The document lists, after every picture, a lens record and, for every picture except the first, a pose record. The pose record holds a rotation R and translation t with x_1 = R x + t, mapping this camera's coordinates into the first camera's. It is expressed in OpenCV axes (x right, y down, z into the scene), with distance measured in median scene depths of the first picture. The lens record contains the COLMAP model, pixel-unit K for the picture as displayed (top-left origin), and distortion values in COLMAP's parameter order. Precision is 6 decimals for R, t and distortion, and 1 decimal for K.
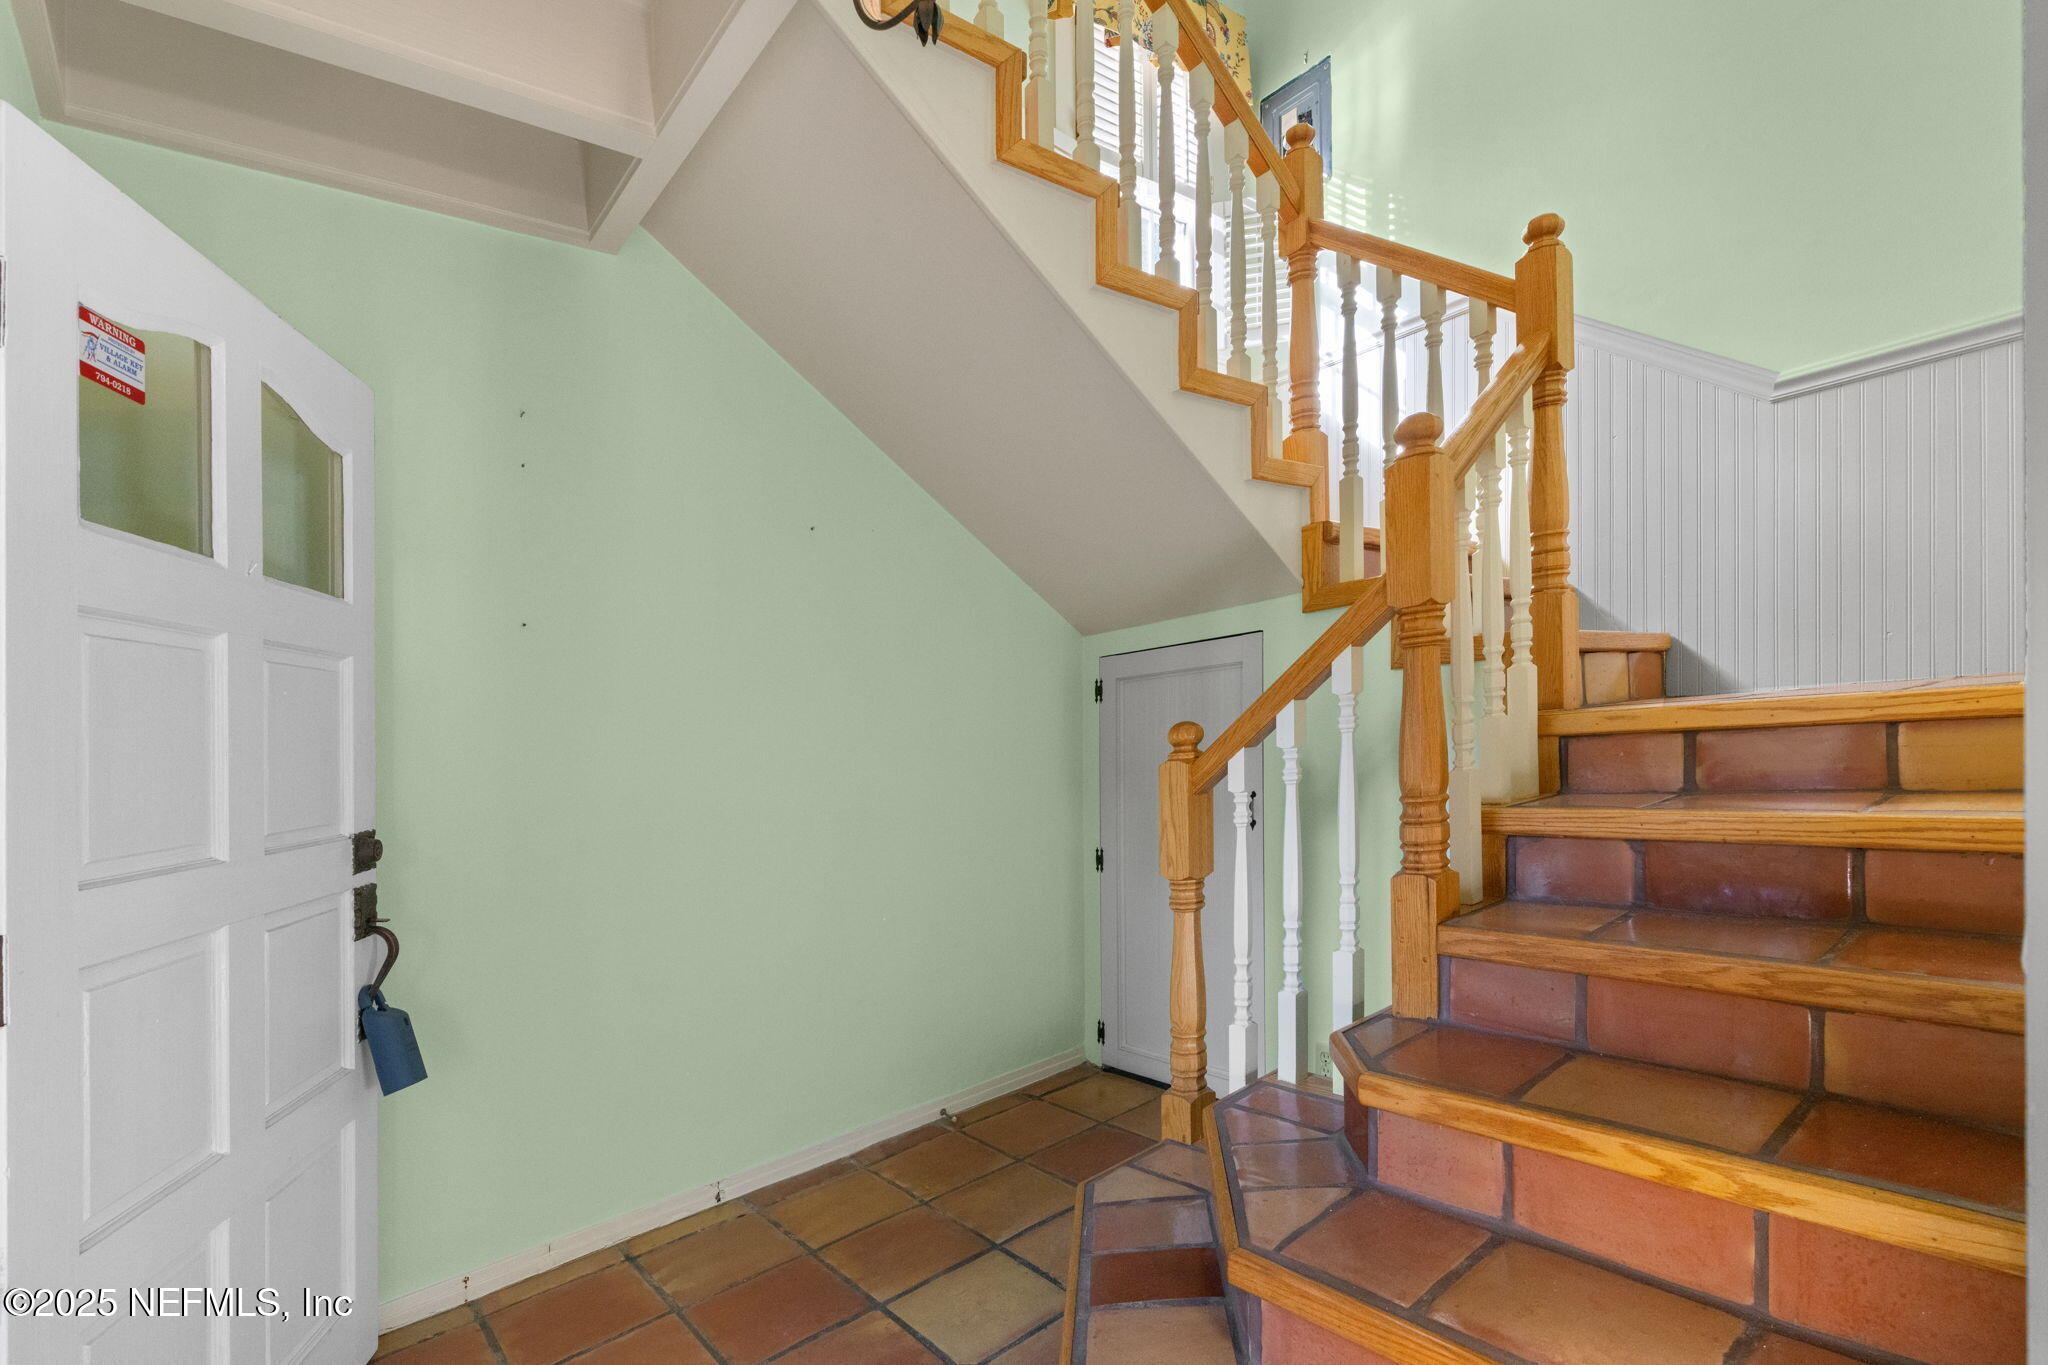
lens RADIAL K [[980.1, 0, 1026.5], [0, 980.1, 694.5], [0, 0, 1]] dist [0.000289, -0.000063]
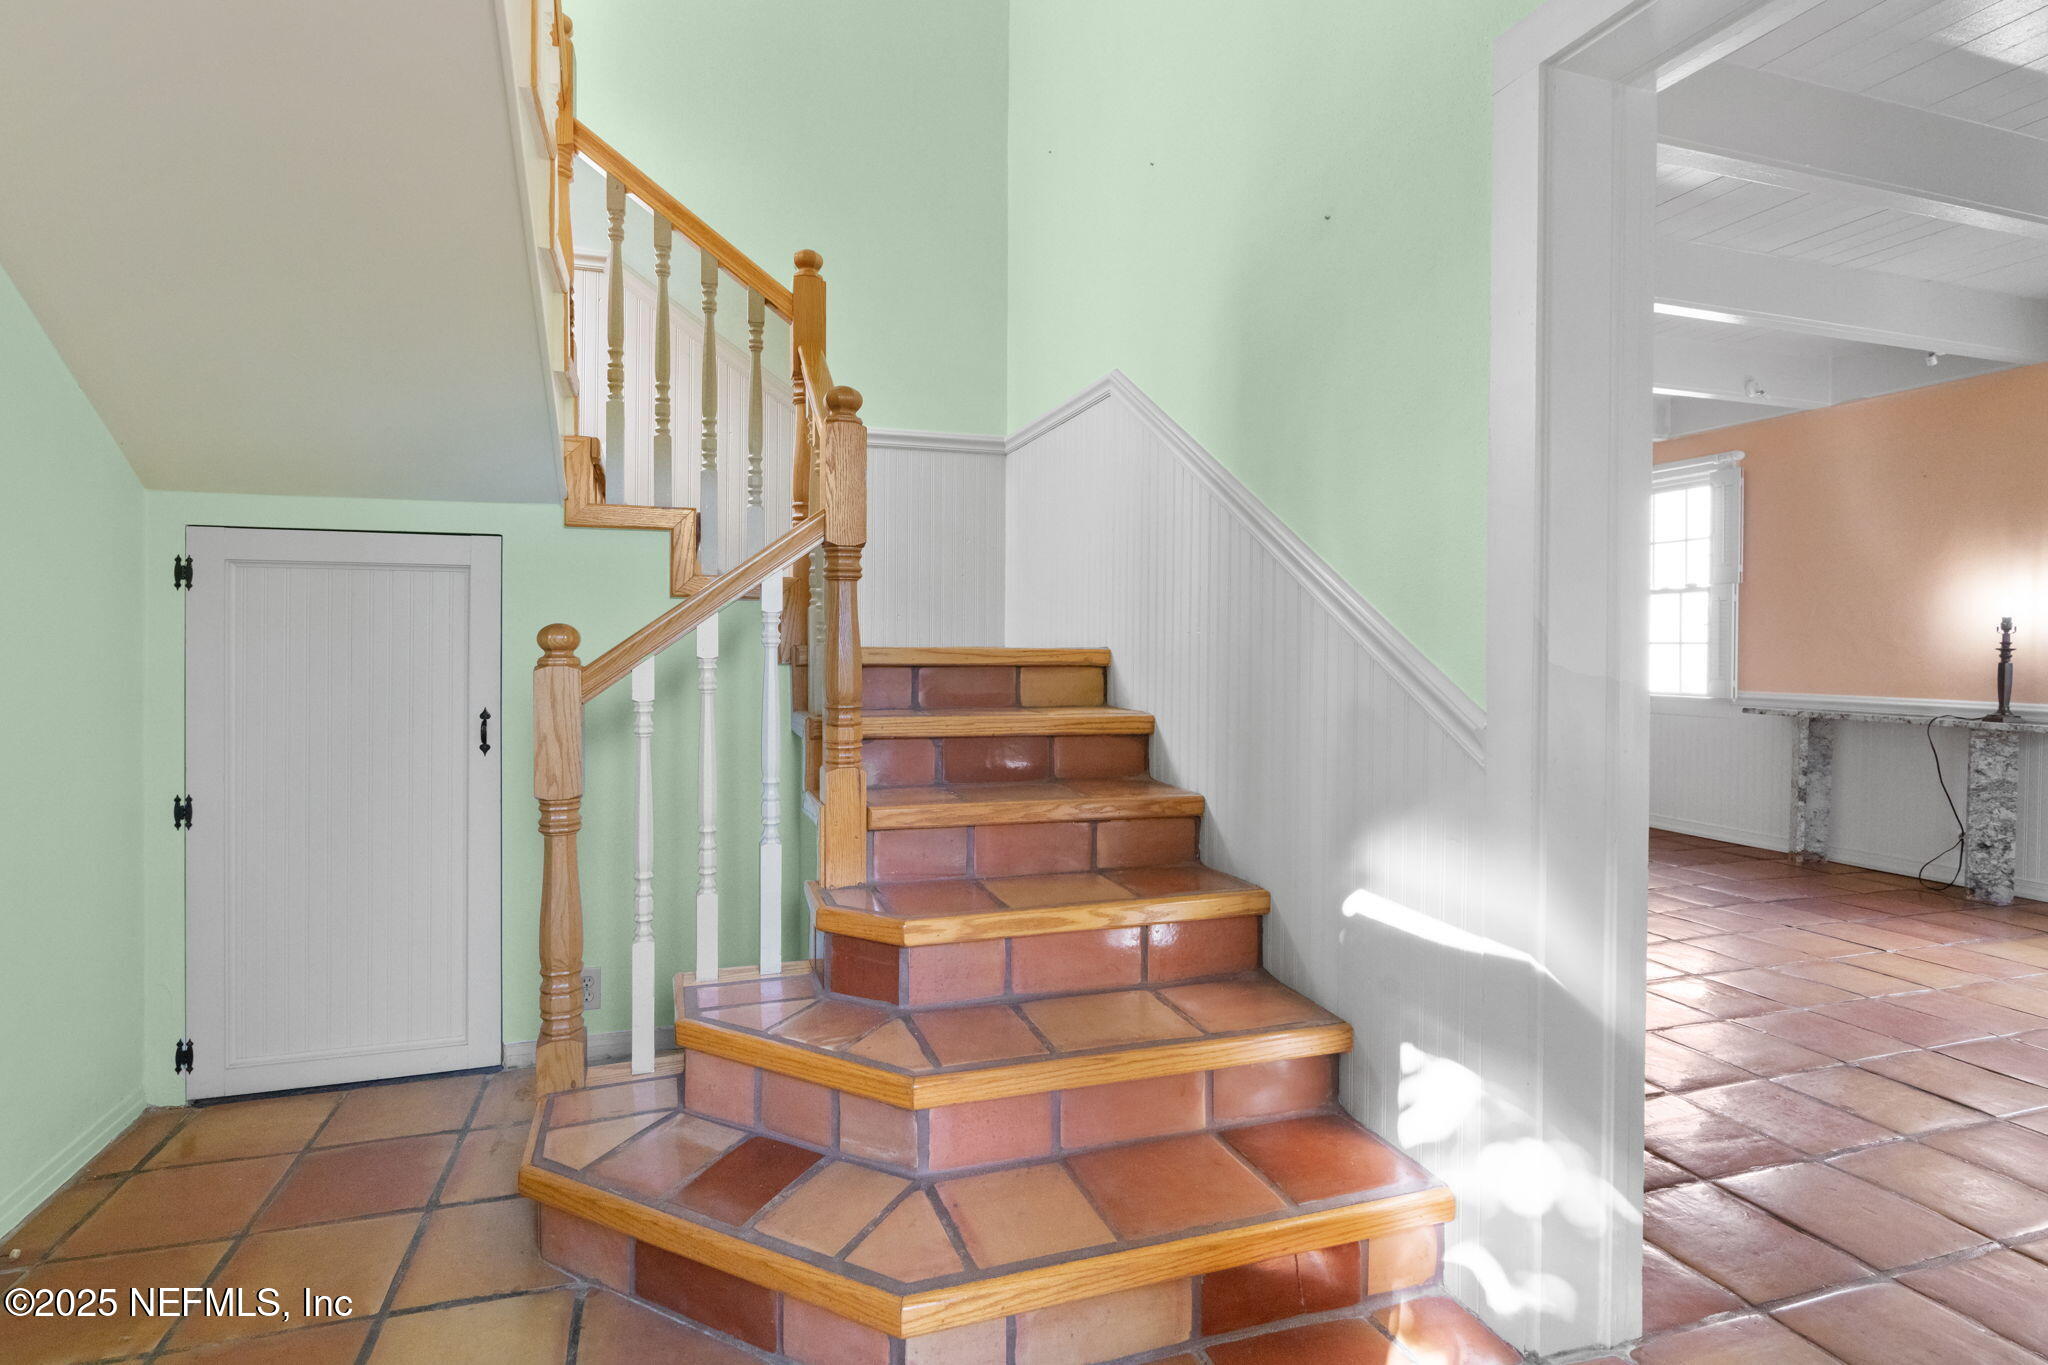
lens RADIAL K [[937.9, 0, 1017.5], [0, 937.9, 658.7], [0, 0, 1]] dist [-0.001408, 0.000016]
pose [[0.384536, 0.072275, 0.920276, -0.558702], [-0.072187, 0.996232, -0.048077, 0.085347], [-0.920283, -0.047944, 0.388305, 0.346990]]
